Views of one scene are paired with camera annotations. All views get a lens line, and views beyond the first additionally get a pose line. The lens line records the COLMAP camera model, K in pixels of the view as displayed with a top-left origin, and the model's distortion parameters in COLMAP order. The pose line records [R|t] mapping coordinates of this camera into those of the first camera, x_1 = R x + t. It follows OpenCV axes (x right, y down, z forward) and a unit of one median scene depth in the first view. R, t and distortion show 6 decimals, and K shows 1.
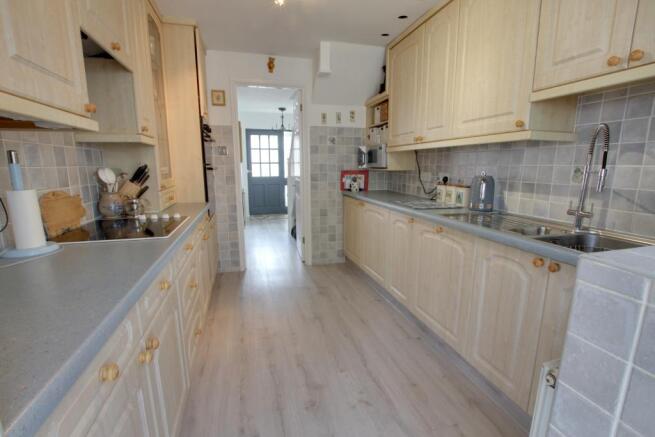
lens RADIAL K [[303.7, 0, 327.2], [0, 303.7, 221.5], [0, 0, 1]] dist [-0.028883, 0.003512]
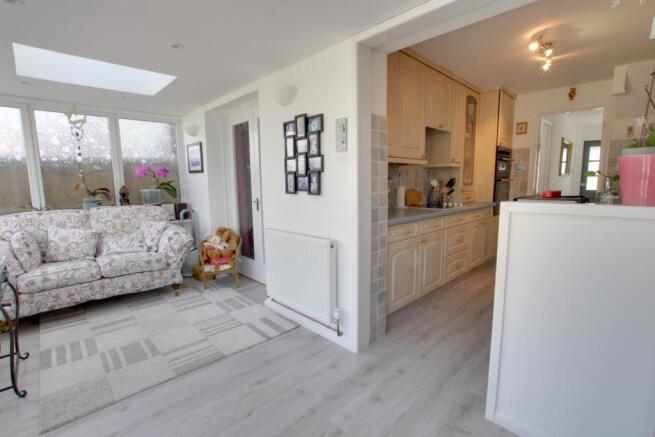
lens RADIAL K [[303.7, 0, 329.5], [0, 303.7, 221.8], [0, 0, 1]] dist [-0.028883, 0.003512]
pose [[0.483010, 0.112209, -0.868396, 0.683576], [-0.148945, 0.987830, 0.044797, 0.113659], [0.862854, 0.107706, 0.493844, -0.567511]]
